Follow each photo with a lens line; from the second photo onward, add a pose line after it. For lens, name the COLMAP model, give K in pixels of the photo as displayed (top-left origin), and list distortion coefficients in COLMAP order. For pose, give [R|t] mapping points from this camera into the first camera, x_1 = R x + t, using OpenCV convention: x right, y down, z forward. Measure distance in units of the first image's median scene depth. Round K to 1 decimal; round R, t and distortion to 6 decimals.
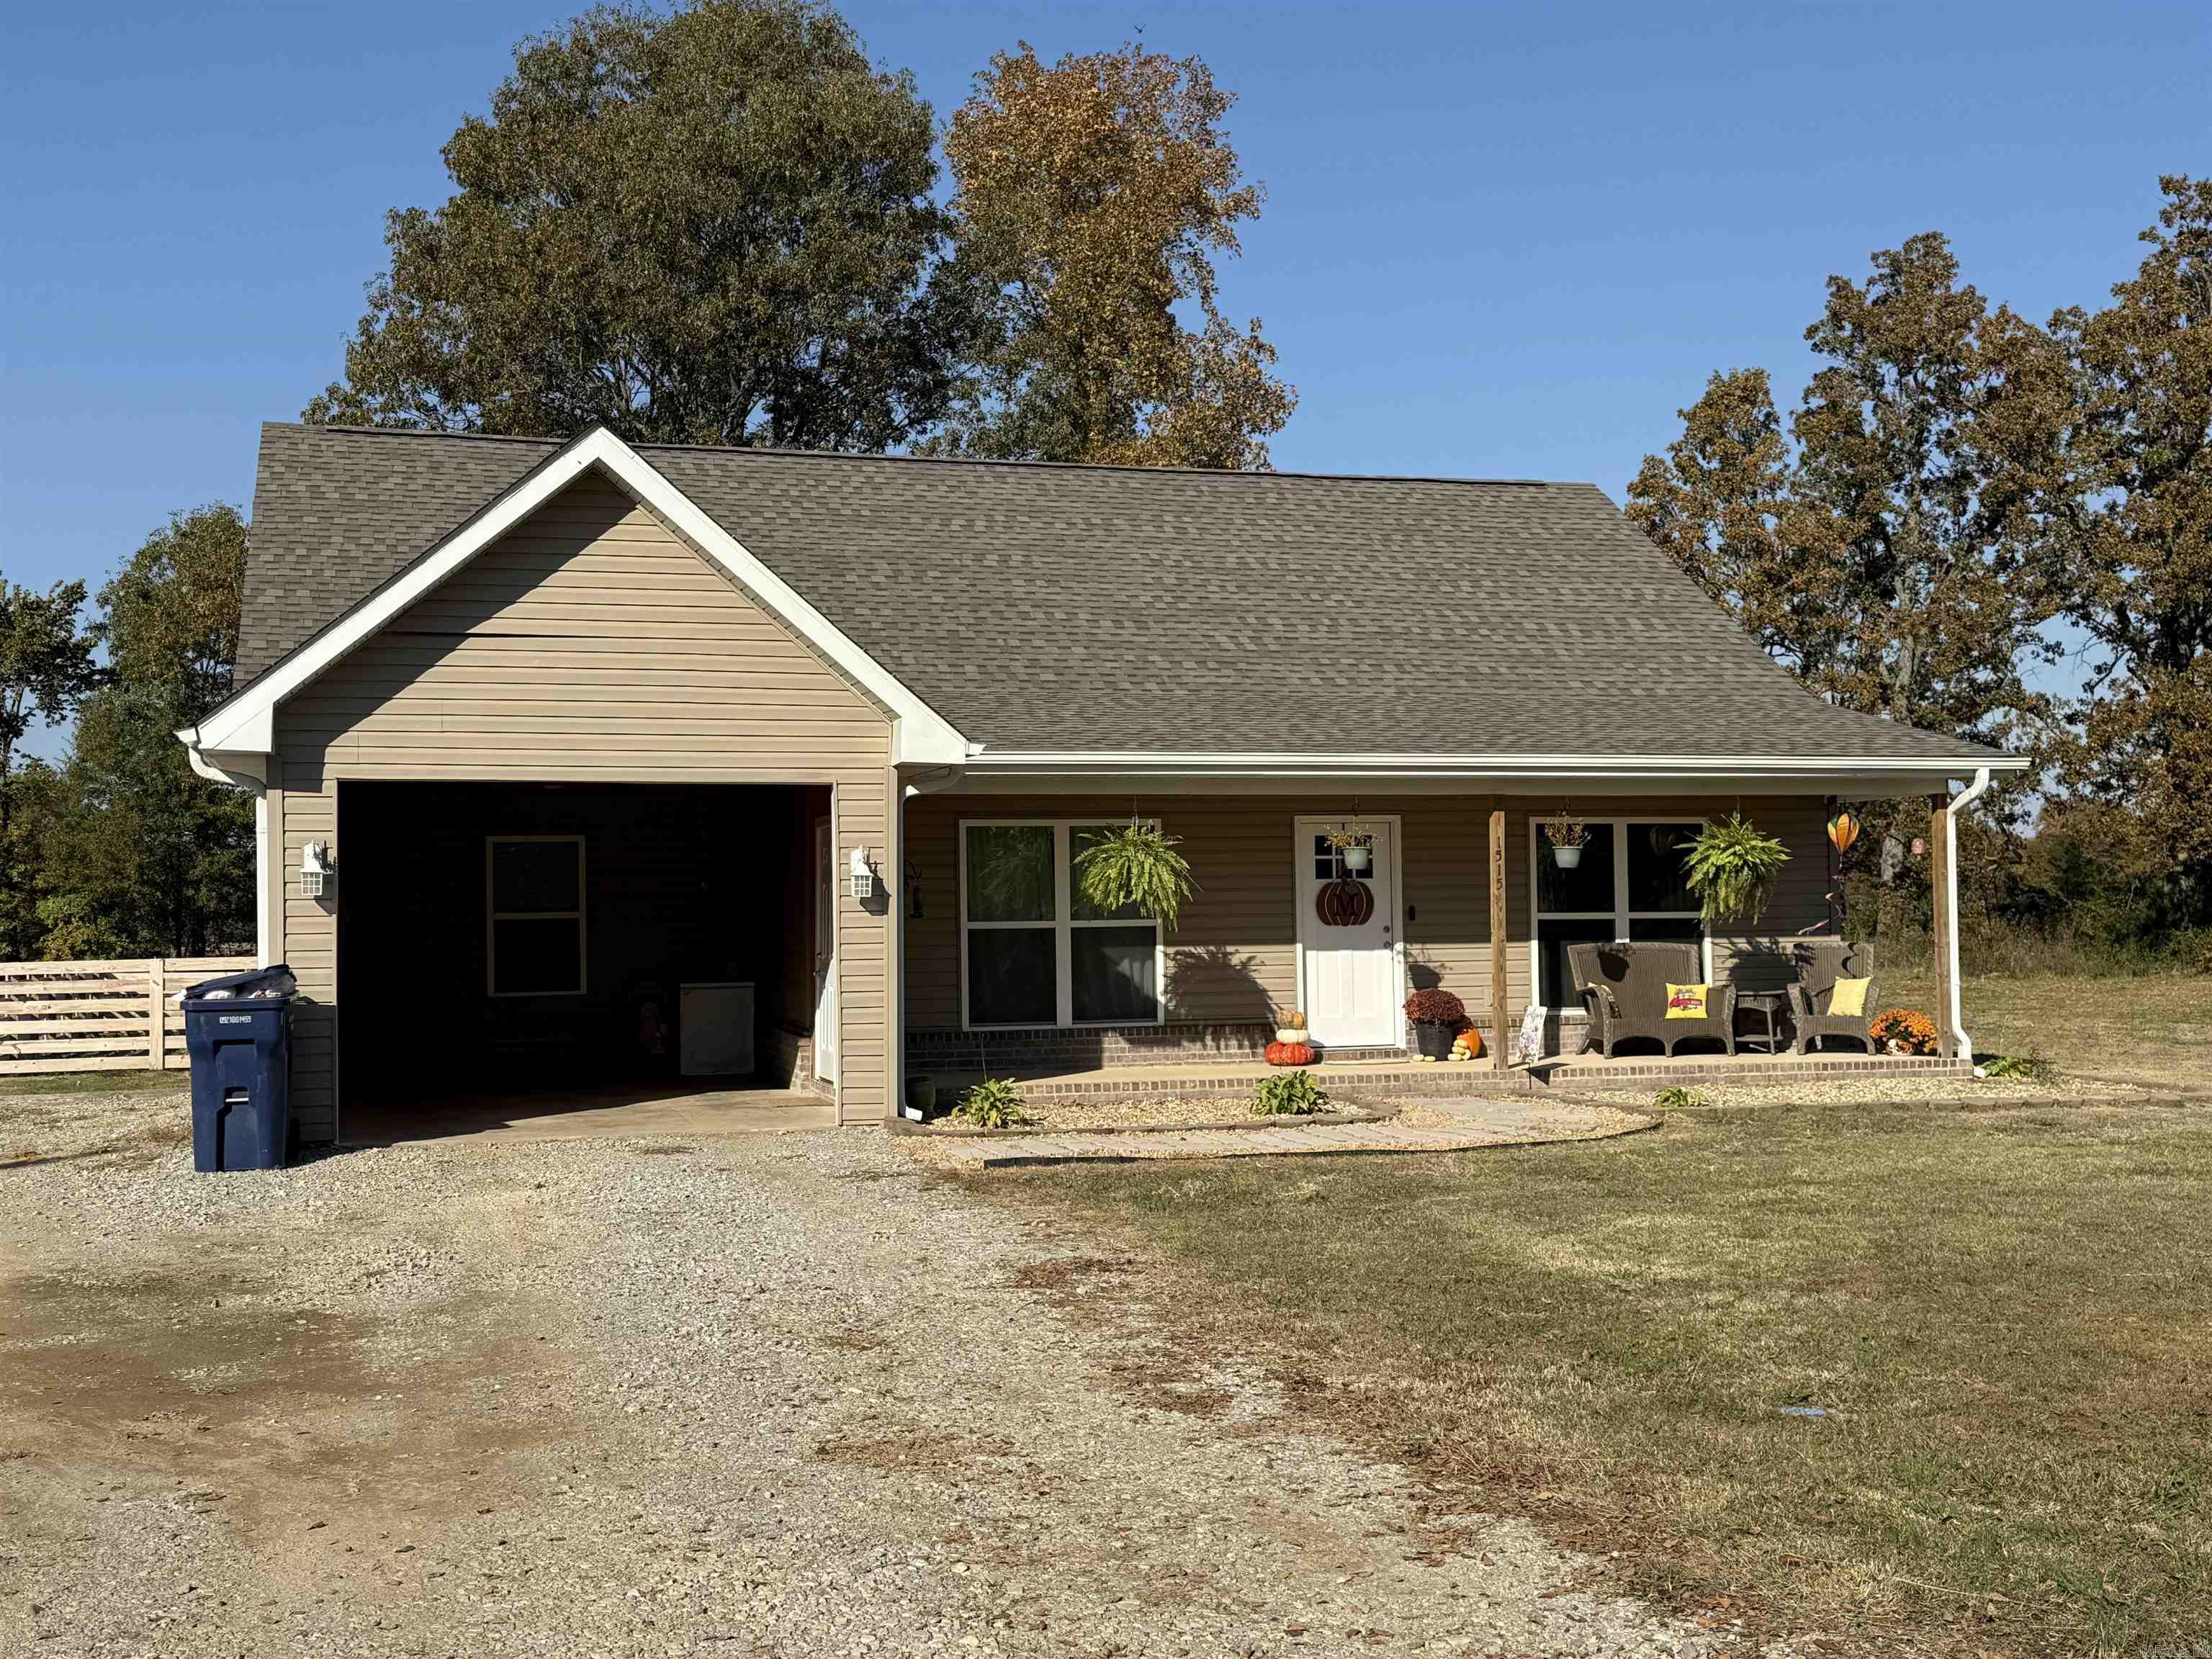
lens RADIAL K [[2495.1, 0, 1105.6], [0, 2495.1, 835.2], [0, 0, 1]] dist [0.092566, 0.000000]
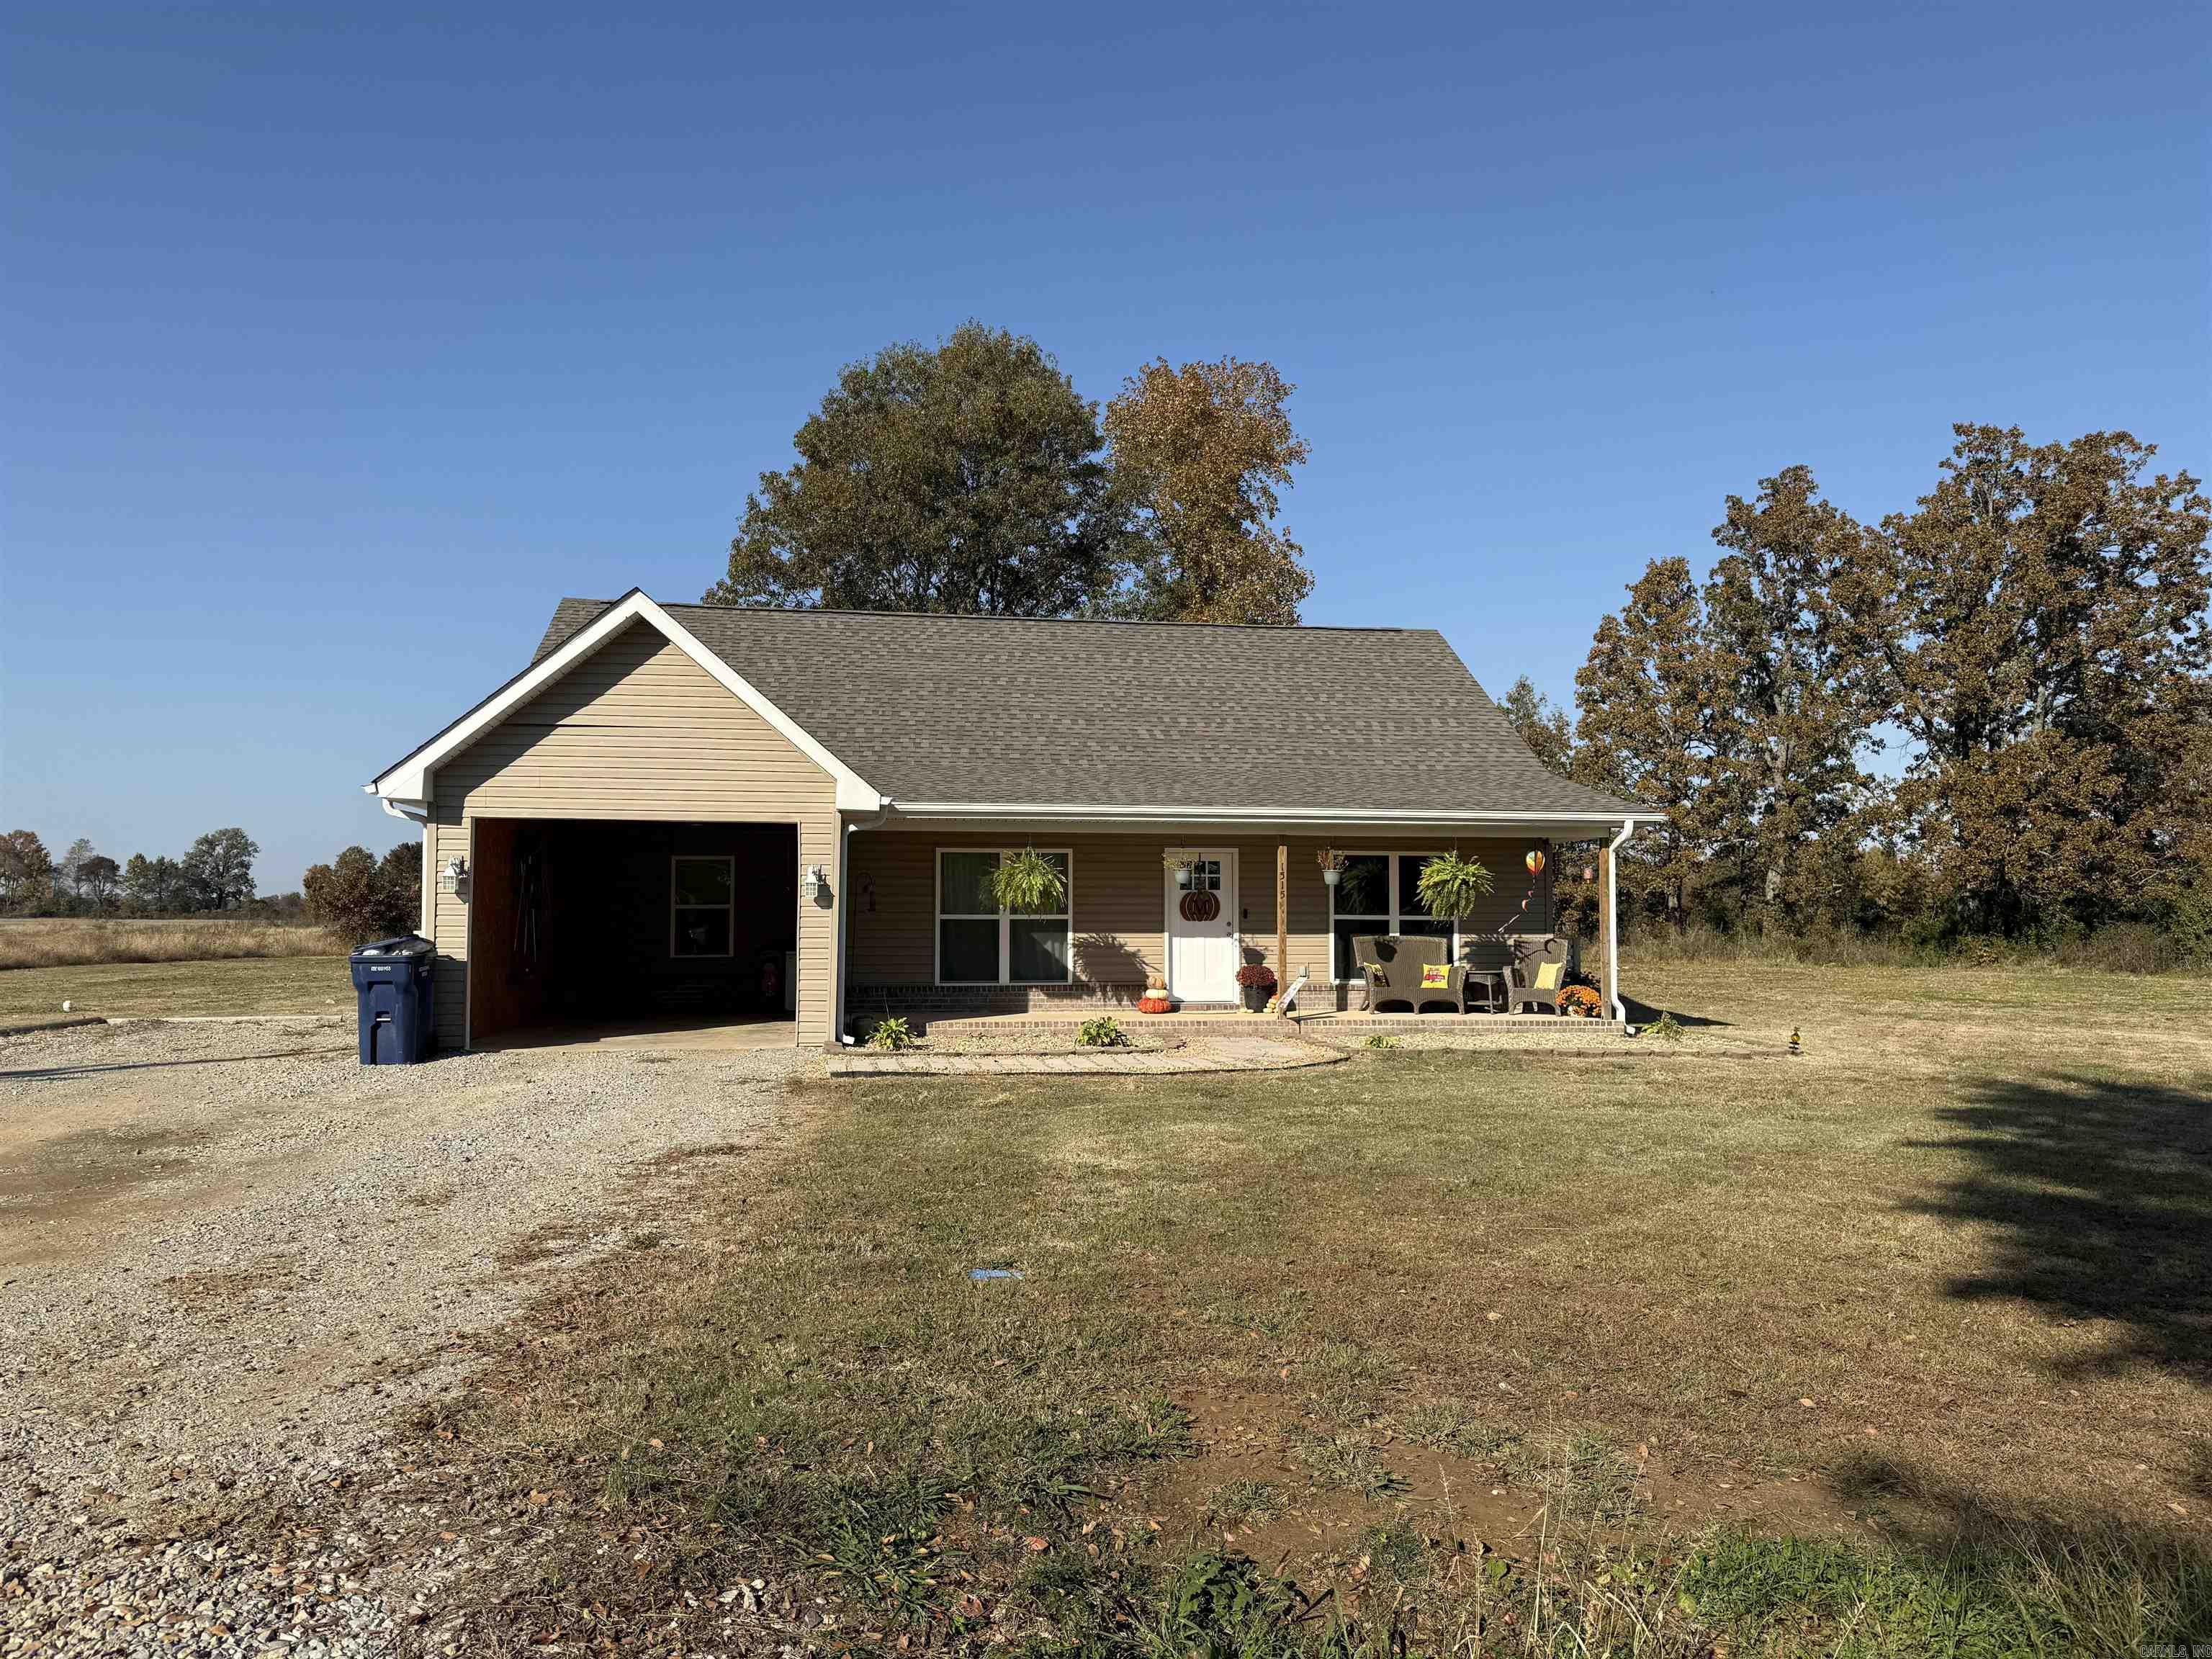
lens RADIAL K [[1572.3, 0, 1104.7], [0, 1572.3, 829.1], [0, 0, 1]] dist [0.064635, -0.008405]
pose [[0.990111, 0.008797, -0.140012, 0.165880], [-0.011734, 0.999728, -0.020166, 0.000486], [0.139796, 0.021610, 0.989944, 0.051339]]
